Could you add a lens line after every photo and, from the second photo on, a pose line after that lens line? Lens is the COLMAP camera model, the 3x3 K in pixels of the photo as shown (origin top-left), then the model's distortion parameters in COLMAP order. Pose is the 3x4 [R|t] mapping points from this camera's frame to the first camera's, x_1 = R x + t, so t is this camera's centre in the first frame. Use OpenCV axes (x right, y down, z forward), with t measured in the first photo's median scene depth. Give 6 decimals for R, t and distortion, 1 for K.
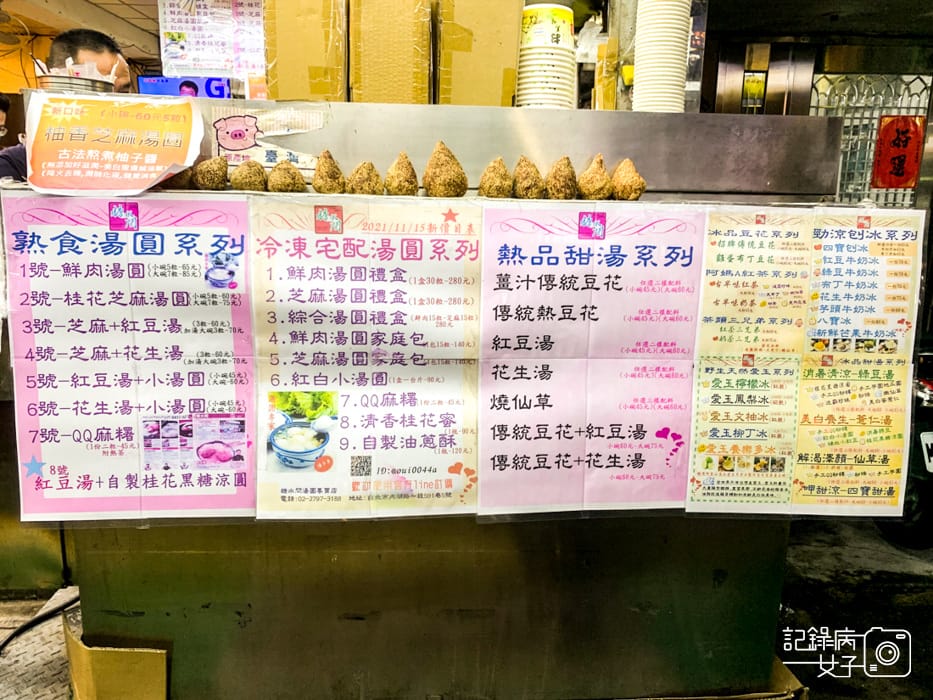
lens RADIAL K [[690.4, 0, 465.0], [0, 690.4, 357.5], [0, 0, 1]] dist [0.010450, -0.002126]
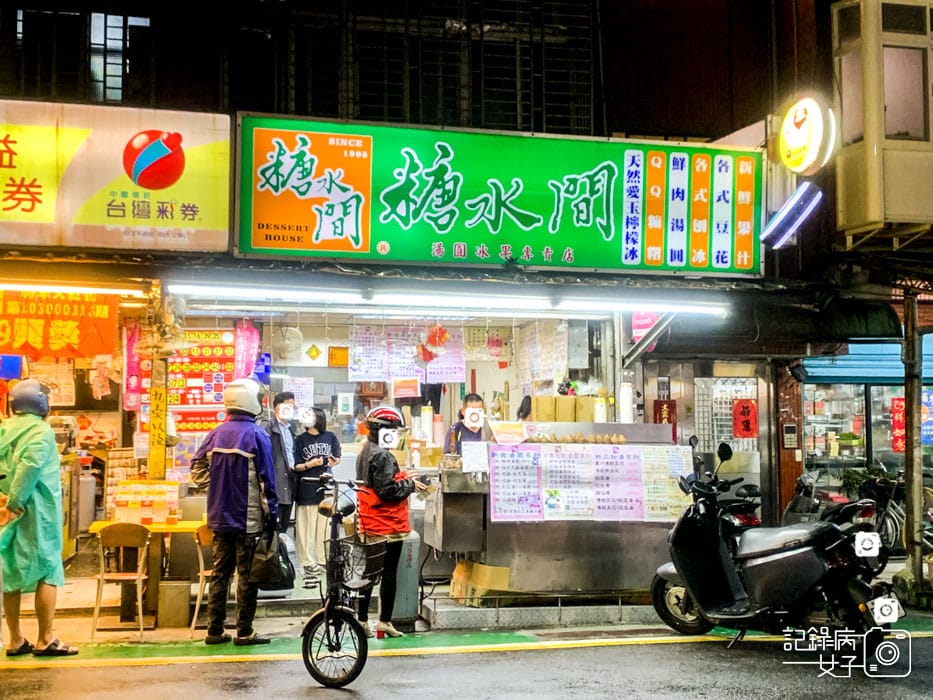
lens RADIAL K [[1109.5, 0, 463.3], [0, 1109.5, 348.7], [0, 0, 1]] dist [0.219969, 0.000000]
pose [[0.987220, -0.000437, 0.159362, -1.858327], [0.049867, 0.950625, -0.306311, 1.287849], [-0.151359, 0.310343, 0.938498, -5.563976]]
